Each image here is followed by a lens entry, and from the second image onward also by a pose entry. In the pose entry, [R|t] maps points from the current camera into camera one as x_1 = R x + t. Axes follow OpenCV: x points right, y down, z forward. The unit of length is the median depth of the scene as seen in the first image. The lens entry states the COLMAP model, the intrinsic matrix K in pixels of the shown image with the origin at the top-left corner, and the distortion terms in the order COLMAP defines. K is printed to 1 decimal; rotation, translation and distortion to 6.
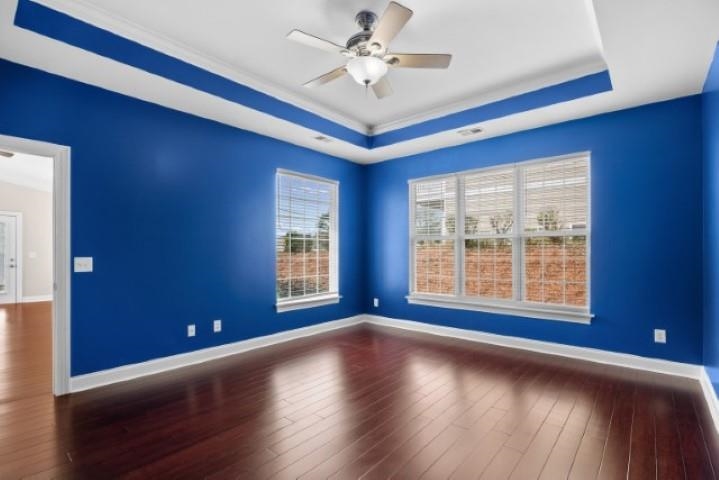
lens RADIAL K [[331.8, 0, 357.4], [0, 331.8, 244.6], [0, 0, 1]] dist [-0.012382, -0.000065]
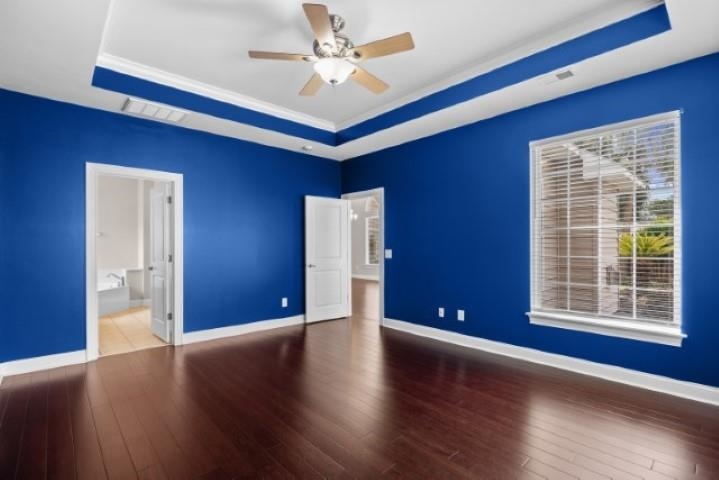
lens RADIAL K [[331.8, 0, 357.4], [0, 331.8, 244.6], [0, 0, 1]] dist [-0.012382, -0.000065]
pose [[-0.100177, -0.003699, -0.994963, 0.748791], [0.018500, 0.999813, -0.005580, 0.015099], [0.994798, -0.018966, -0.100089, 0.840364]]
